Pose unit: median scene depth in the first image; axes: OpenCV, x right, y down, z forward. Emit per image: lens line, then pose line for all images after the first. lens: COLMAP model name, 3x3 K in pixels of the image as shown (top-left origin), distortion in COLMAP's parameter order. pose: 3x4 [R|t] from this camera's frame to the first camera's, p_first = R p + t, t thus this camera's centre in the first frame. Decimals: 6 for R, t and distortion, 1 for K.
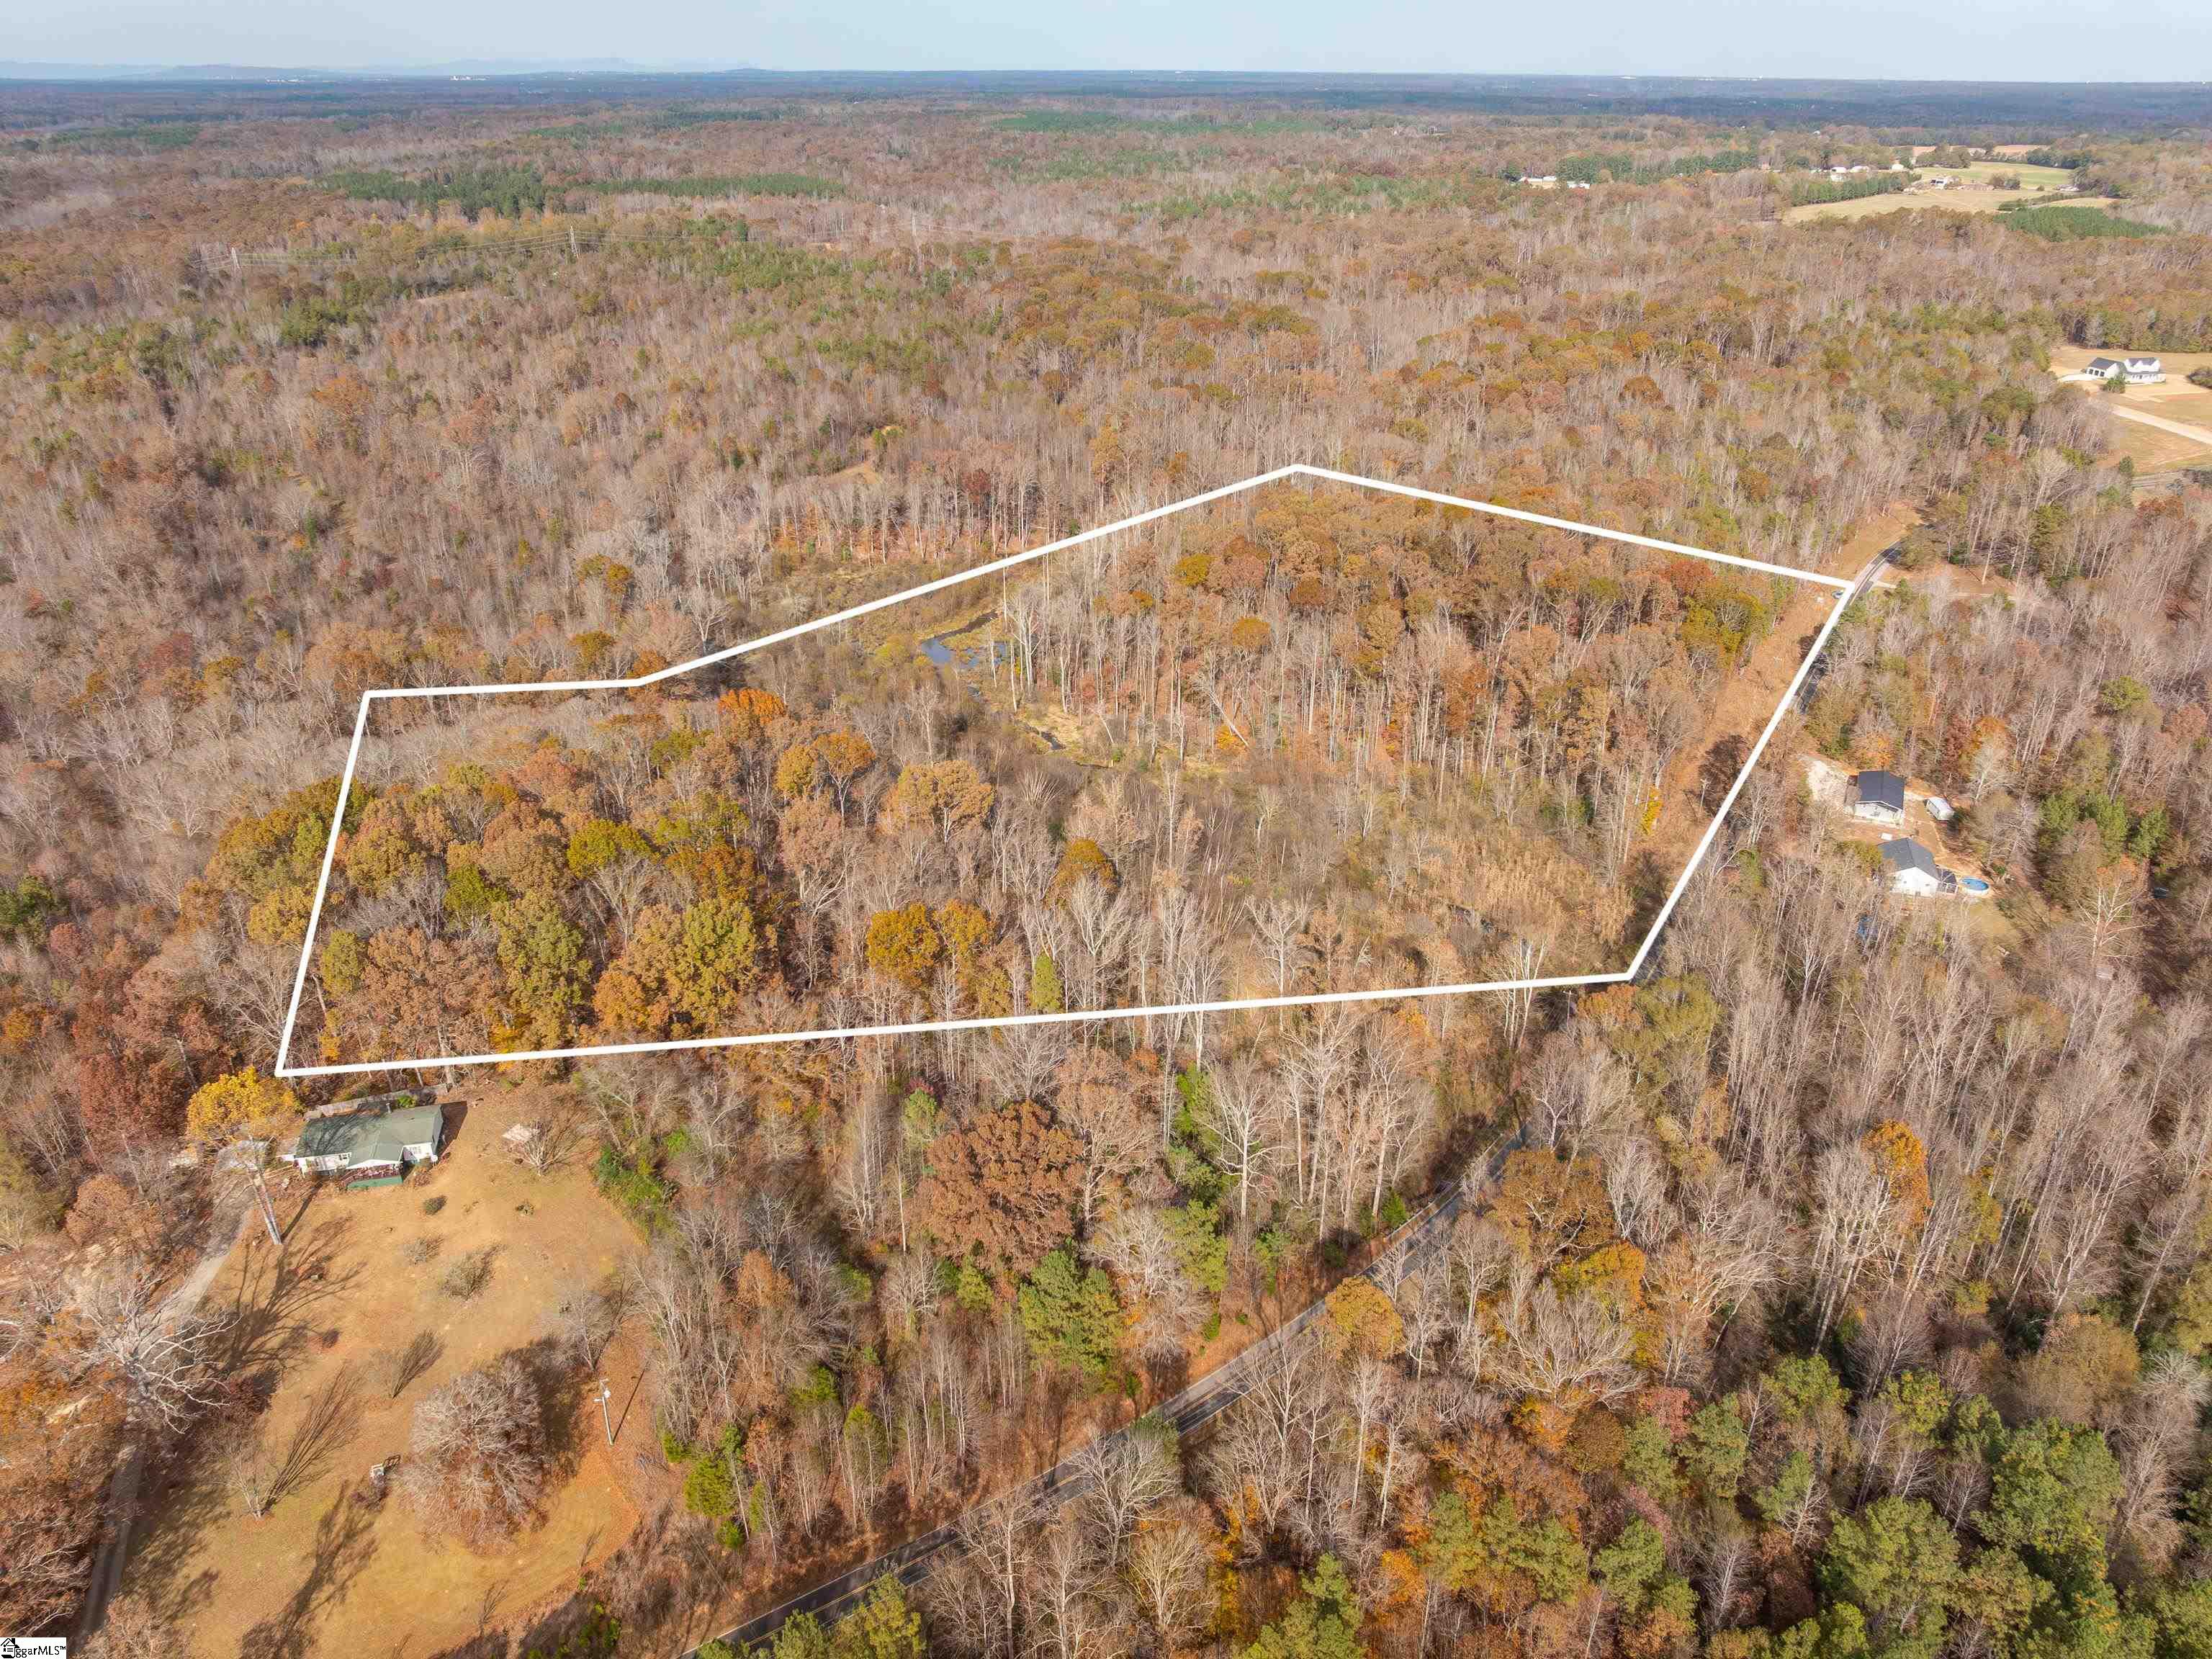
lens RADIAL K [[1669.5, 0, 1106.0], [0, 1669.5, 829.5], [0, 0, 1]] dist [-0.000739, -0.090918]
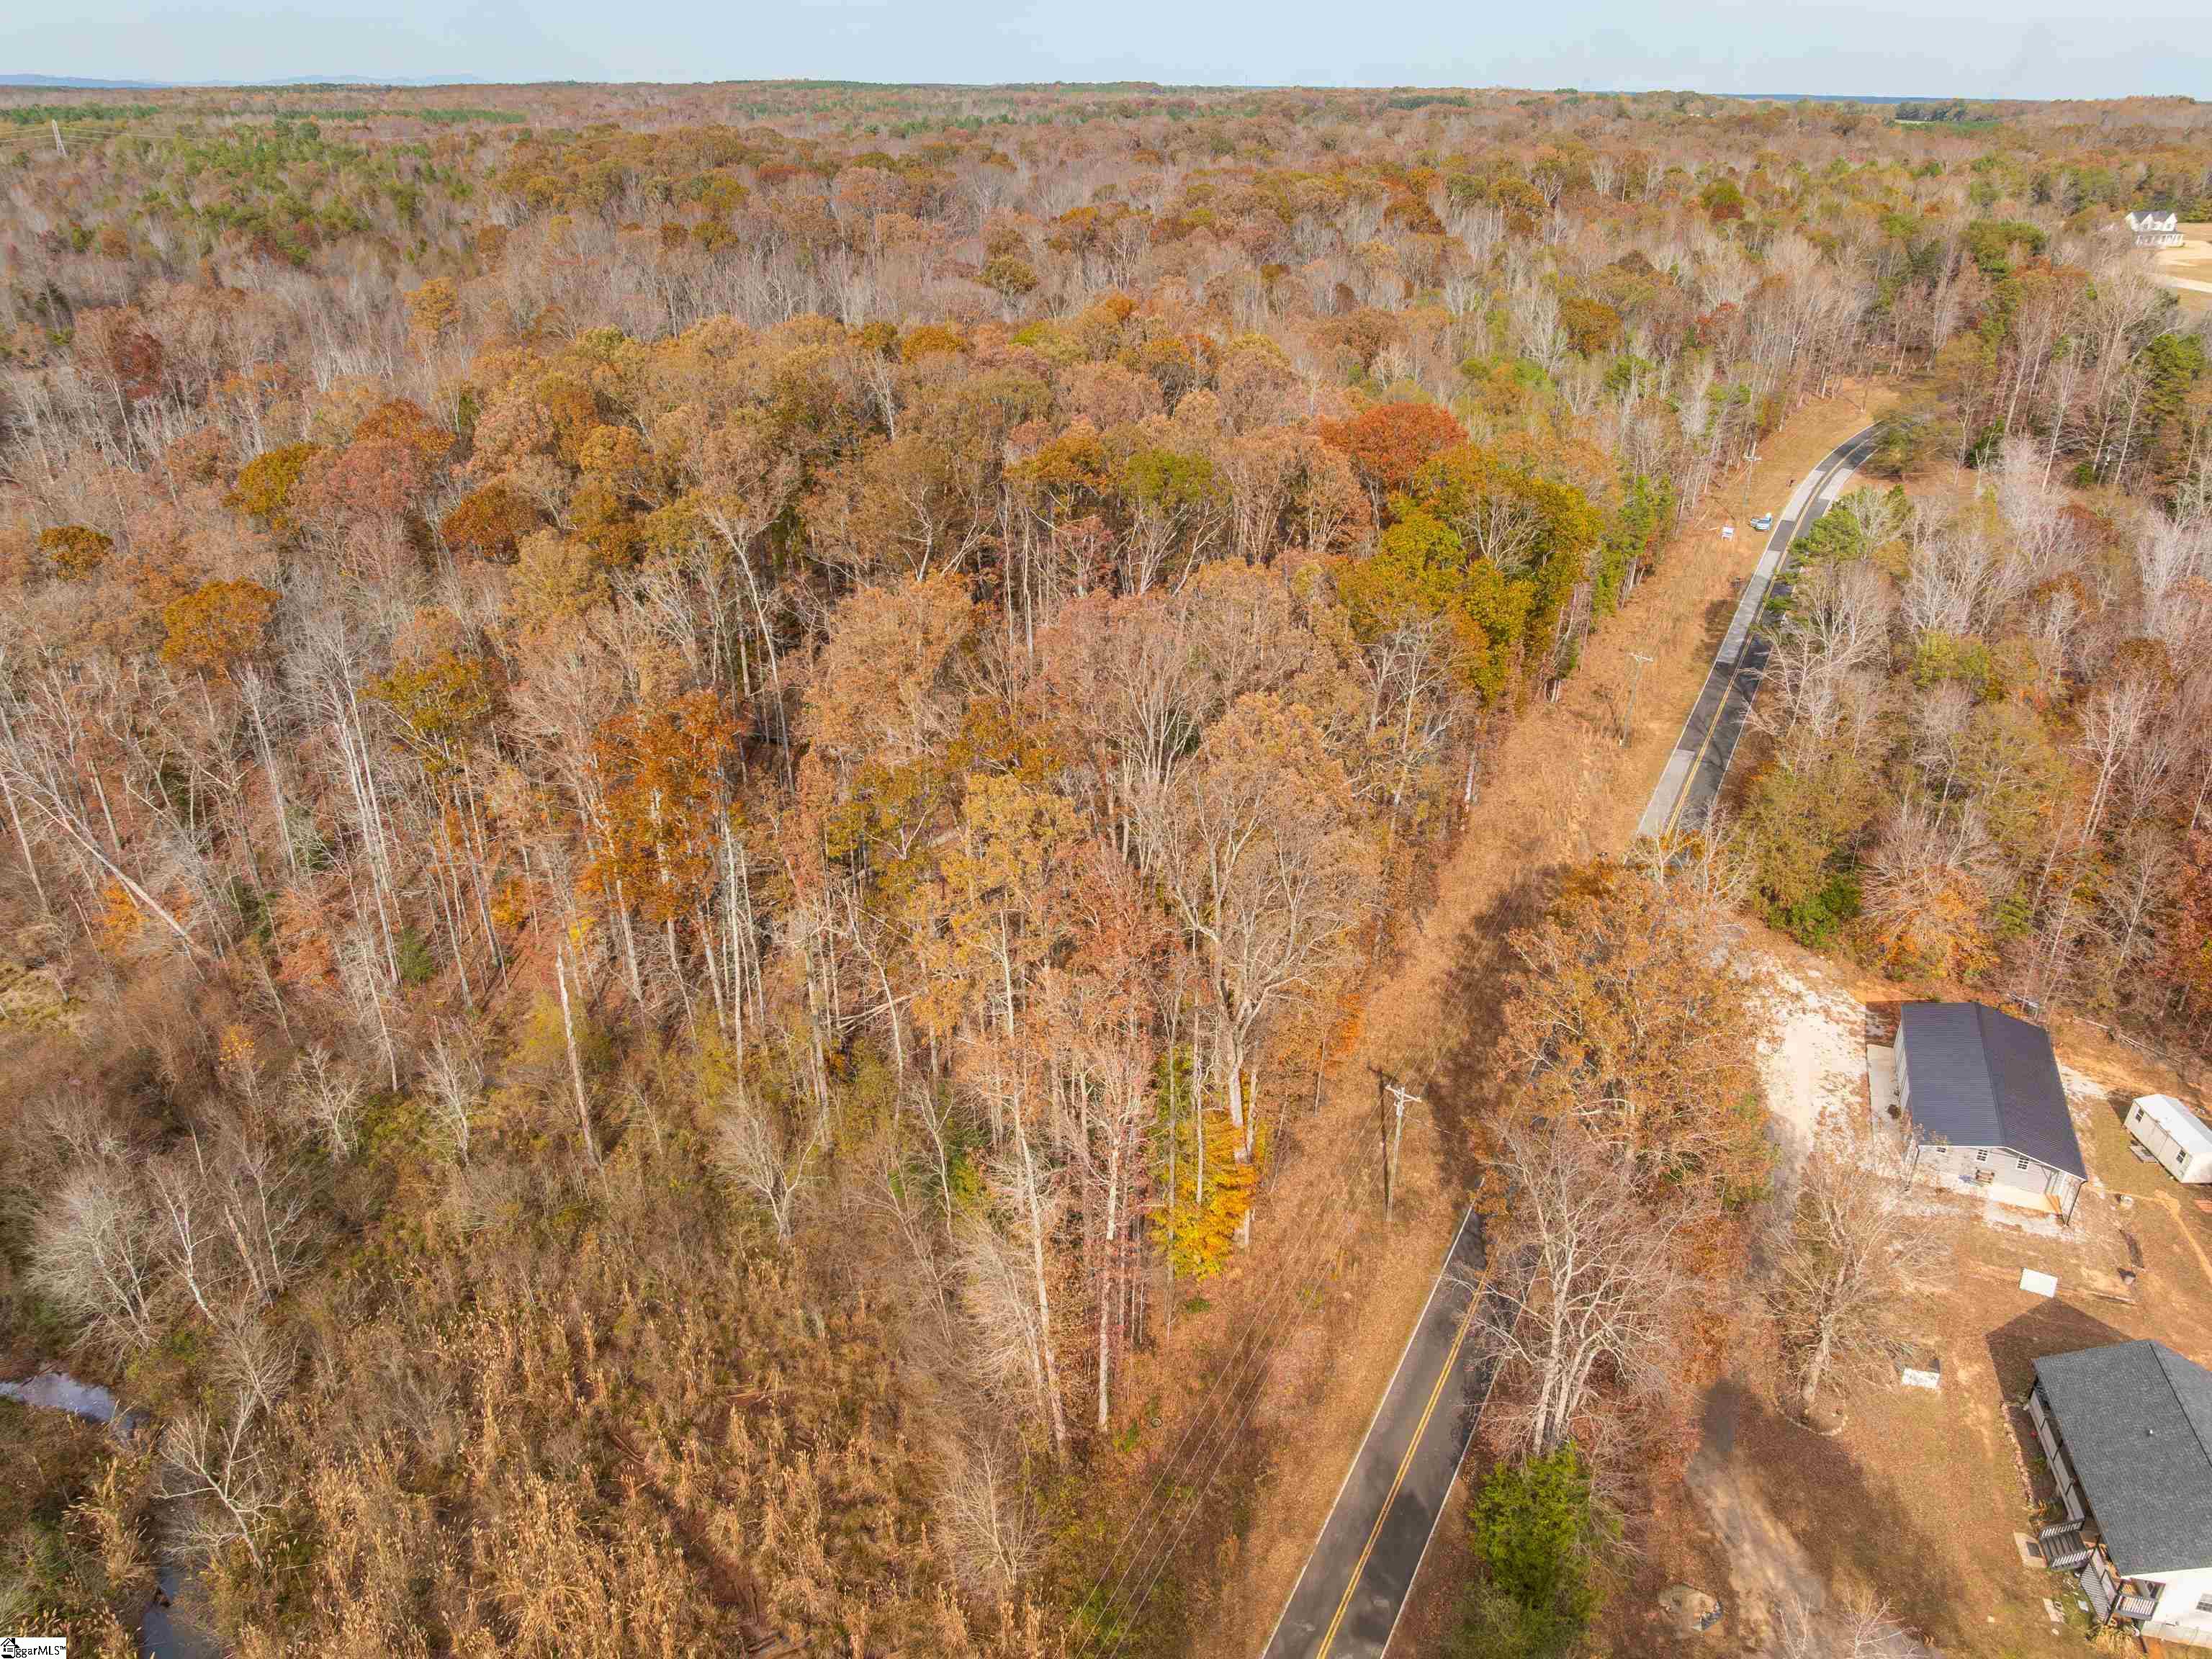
lens RADIAL K [[1669.5, 0, 1106.0], [0, 1669.5, 829.5], [0, 0, 1]] dist [-0.000739, -0.090918]
pose [[0.997243, -0.026831, 0.069179, 0.206678], [0.027361, 0.999603, -0.006720, -0.052523], [-0.068971, 0.008594, 0.997582, 0.513370]]
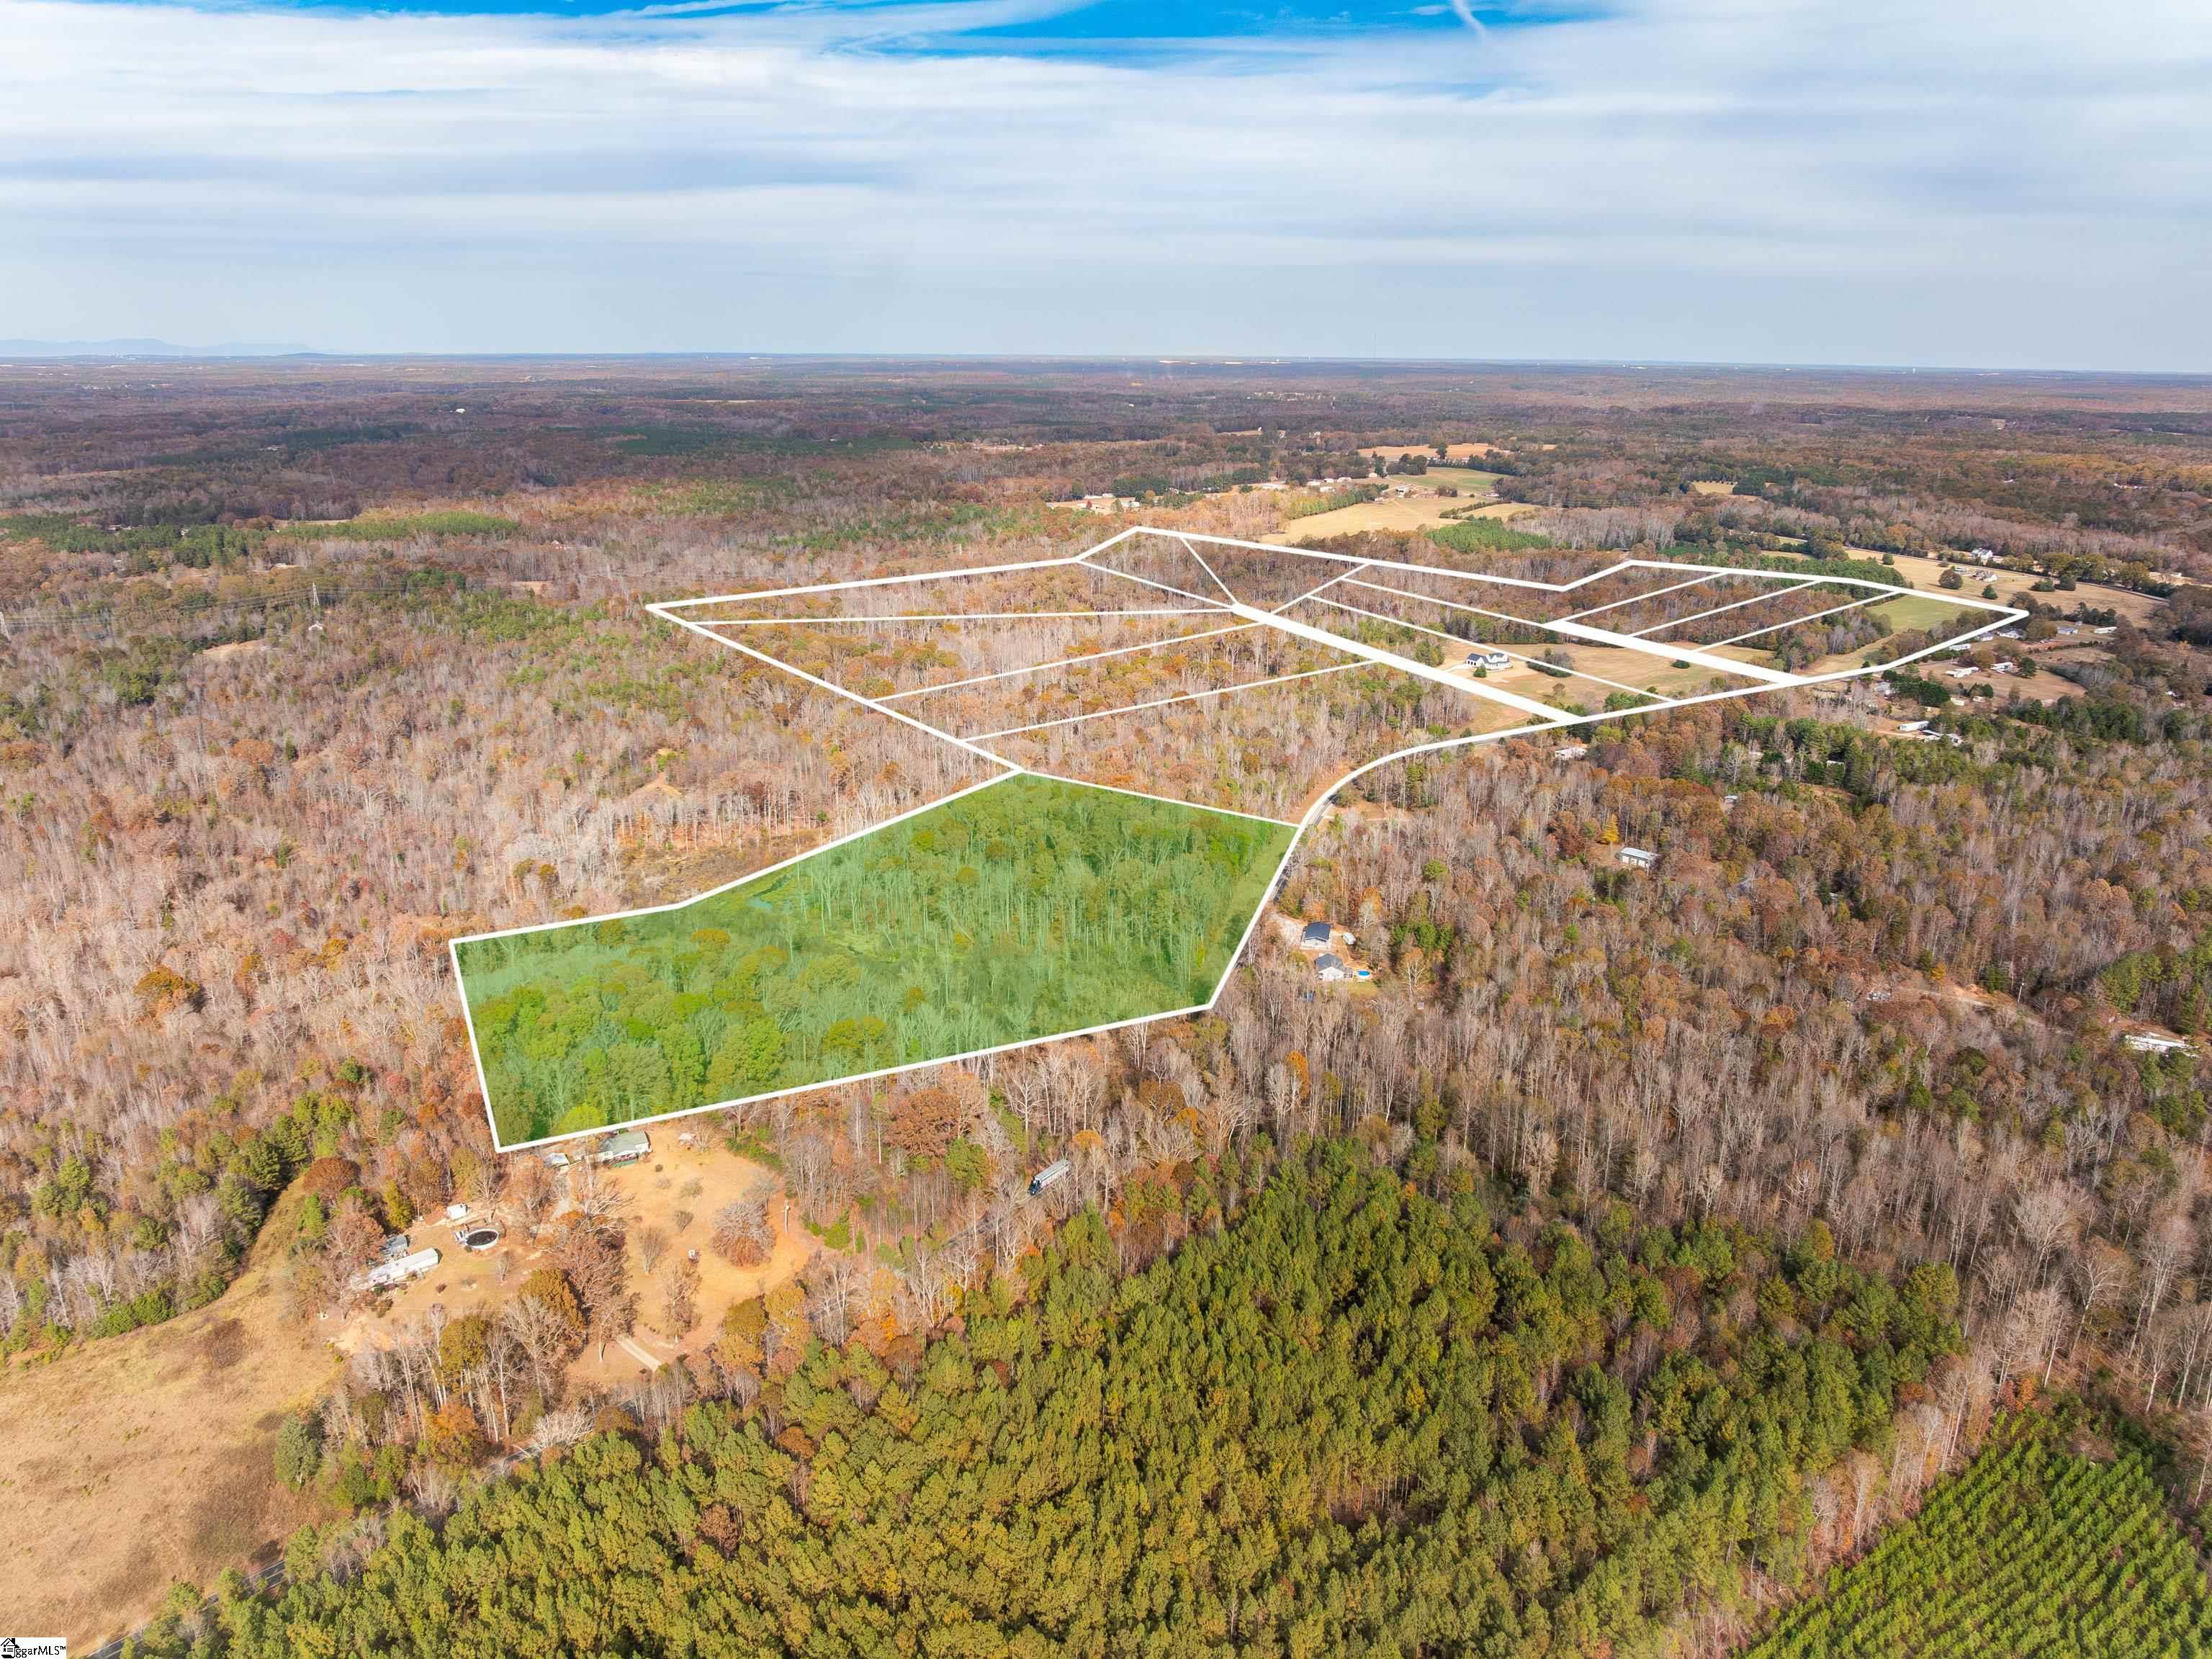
lens RADIAL K [[1669.5, 0, 1106.0], [0, 1669.5, 829.5], [0, 0, 1]] dist [-0.000739, -0.090918]
pose [[0.970176, -0.072520, 0.231301, -0.138807], [0.105311, 0.985543, -0.132721, 0.063533], [-0.218332, 0.153121, 0.963787, -0.563841]]
